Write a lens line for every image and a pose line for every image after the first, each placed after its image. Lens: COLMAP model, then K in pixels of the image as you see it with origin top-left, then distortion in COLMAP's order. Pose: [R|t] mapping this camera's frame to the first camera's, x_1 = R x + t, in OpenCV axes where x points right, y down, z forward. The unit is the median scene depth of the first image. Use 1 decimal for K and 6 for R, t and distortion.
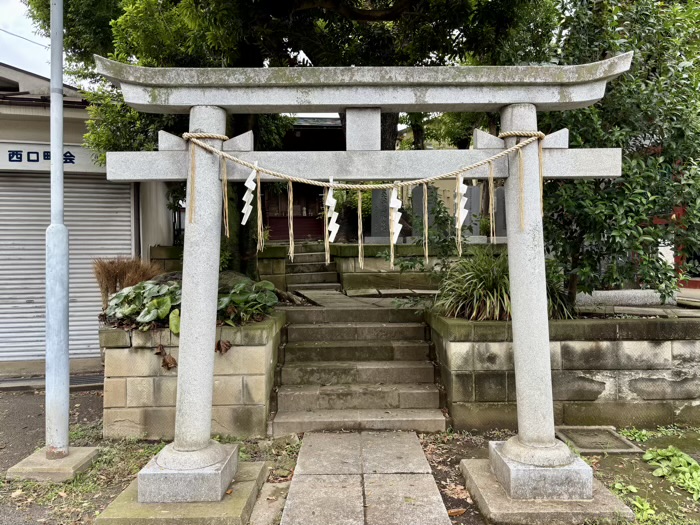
lens RADIAL K [[527.1, 0, 350.5], [0, 527.1, 261.1], [0, 0, 1]] dist [0.062254, -0.068635]
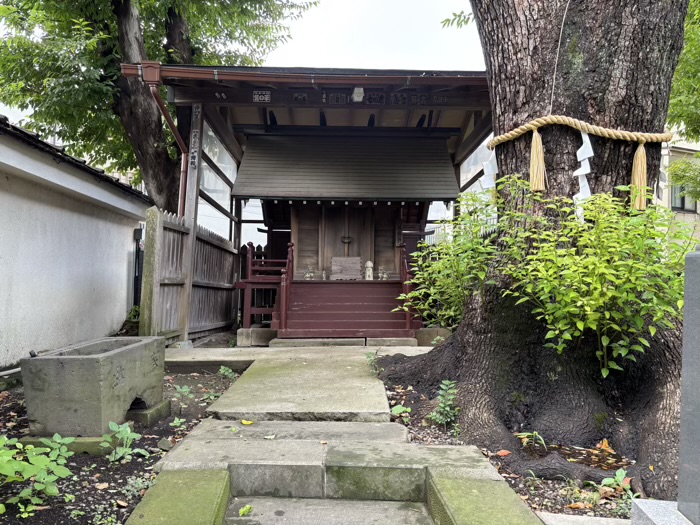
lens RADIAL K [[526.5, 0, 351.1], [0, 526.5, 265.8], [0, 0, 1]] dist [0.059267, -0.066621]
pose [[0.987477, 0.033272, -0.154214, -0.131460], [-0.038750, 0.998715, -0.032653, -0.327936], [0.152930, 0.038219, 0.987498, 2.191870]]
